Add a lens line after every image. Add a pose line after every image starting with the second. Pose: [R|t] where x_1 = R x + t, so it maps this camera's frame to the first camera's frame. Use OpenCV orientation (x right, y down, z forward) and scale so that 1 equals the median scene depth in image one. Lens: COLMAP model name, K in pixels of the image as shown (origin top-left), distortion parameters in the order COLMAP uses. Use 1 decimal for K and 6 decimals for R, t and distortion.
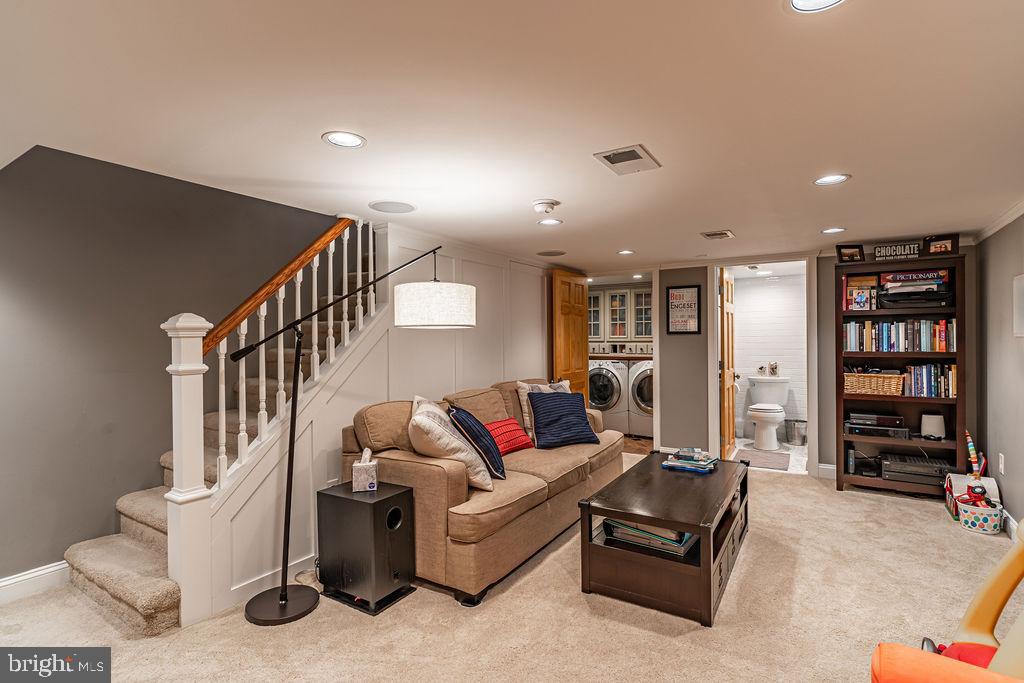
lens RADIAL K [[498.6, 0, 512.0], [0, 498.6, 339.7], [0, 0, 1]] dist [-0.001995, 0.000262]
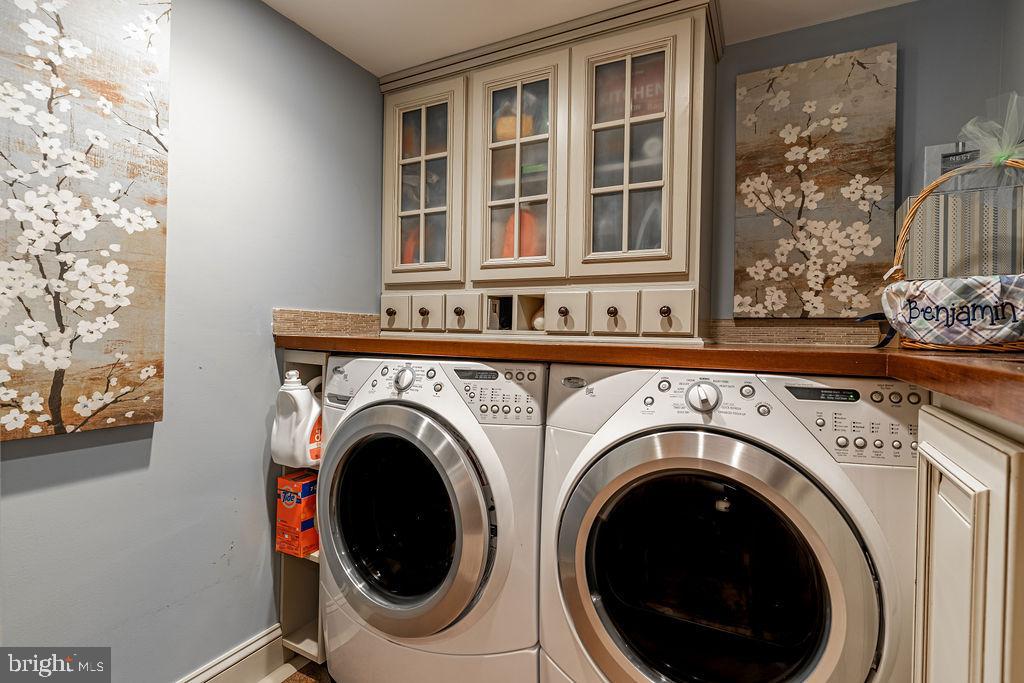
lens RADIAL K [[498.6, 0, 512.0], [0, 498.6, 339.7], [0, 0, 1]] dist [-0.001995, 0.000262]
pose [[0.996408, 0.015758, 0.083200, 0.191959], [-0.017668, 0.999596, 0.022279, 0.026211], [-0.082816, -0.023669, 0.996284, 0.763291]]
